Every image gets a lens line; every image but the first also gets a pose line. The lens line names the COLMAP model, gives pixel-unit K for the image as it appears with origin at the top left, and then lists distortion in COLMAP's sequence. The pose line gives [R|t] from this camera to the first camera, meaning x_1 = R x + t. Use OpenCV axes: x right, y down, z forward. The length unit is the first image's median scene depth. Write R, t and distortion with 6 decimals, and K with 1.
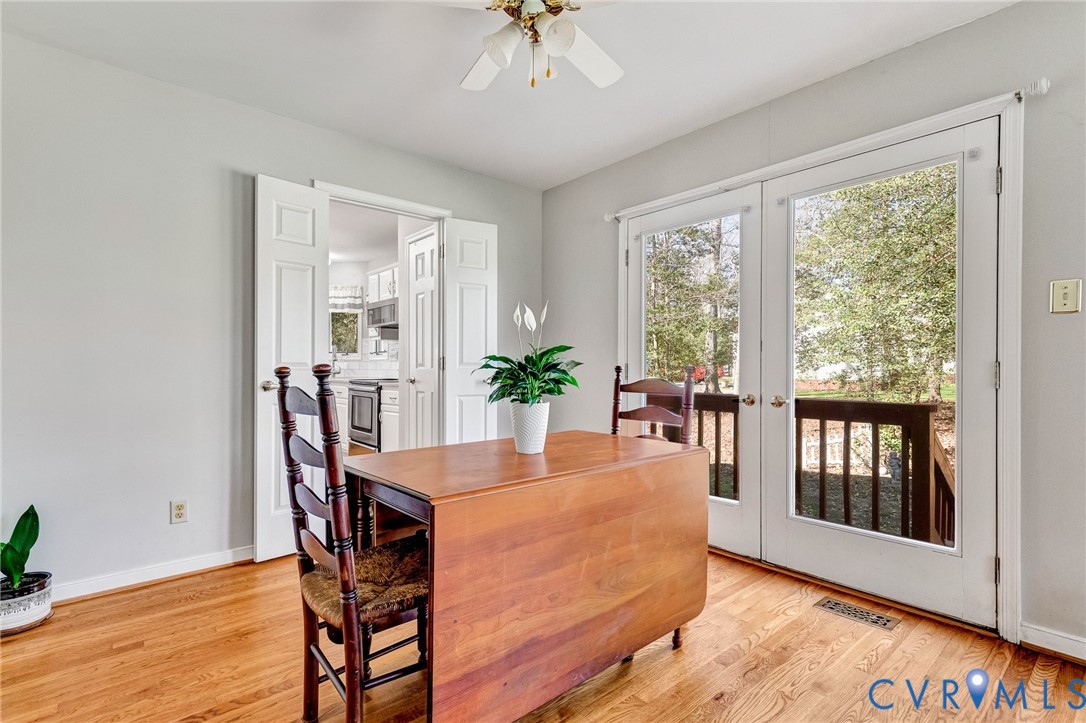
lens RADIAL K [[505.3, 0, 535.0], [0, 505.3, 367.3], [0, 0, 1]] dist [-0.000305, -0.000035]
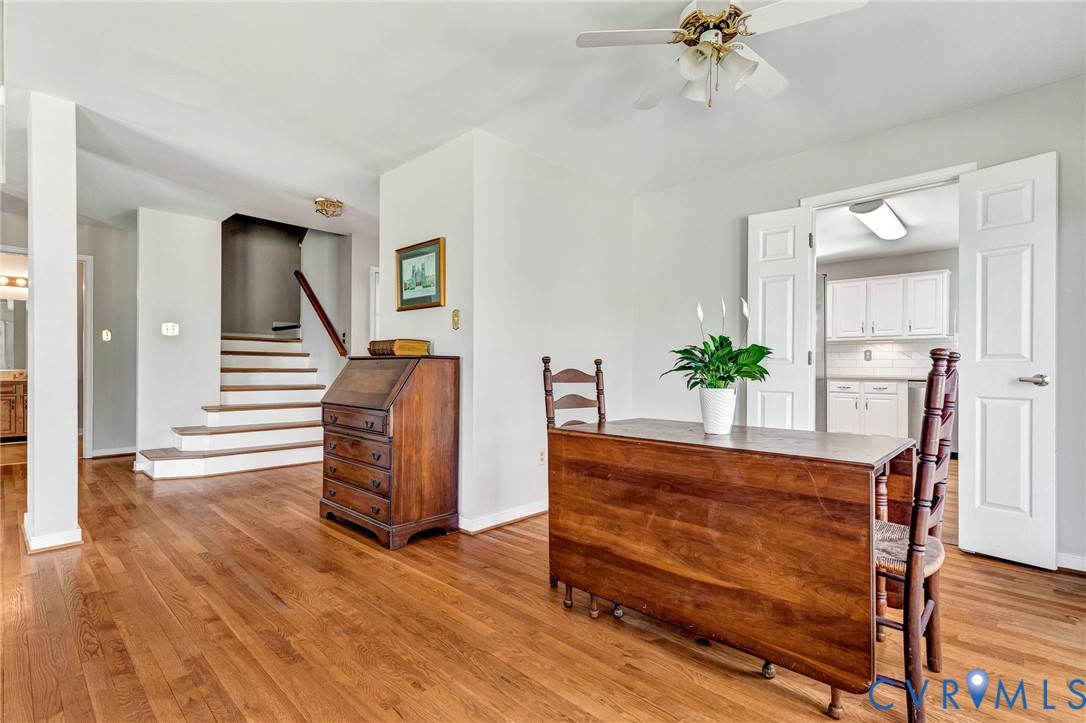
lens RADIAL K [[499.5, 0, 564.3], [0, 499.5, 366.6], [0, 0, 1]] dist [0.001912, 0.000054]
pose [[0.126858, -0.006838, -0.991897, 0.784477], [-0.001526, 0.999974, -0.007089, 0.023929], [0.991920, 0.002413, 0.126845, 0.402947]]
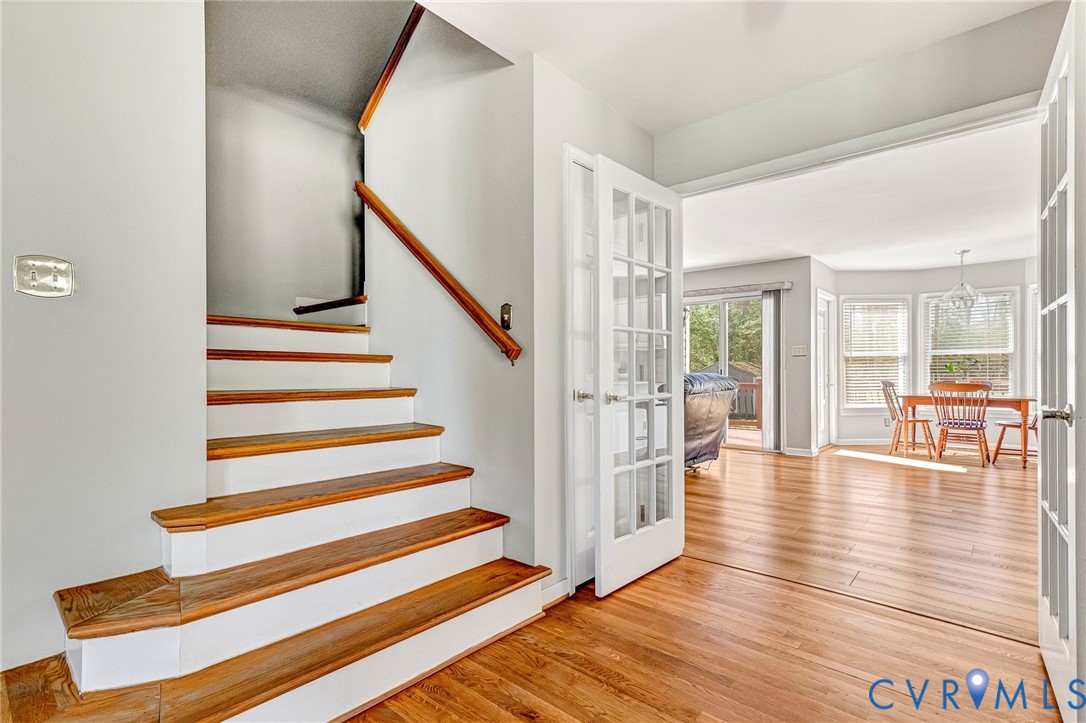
lens RADIAL K [[516.5, 0, 557.2], [0, 516.5, 369.1], [0, 0, 1]] dist [0.002153, 0.000167]
pose [[0.126330, -0.006070, -0.991970, -0.773623], [0.006845, 0.999963, -0.005247, -0.020145], [0.991965, -0.006127, 0.126366, -0.406573]]
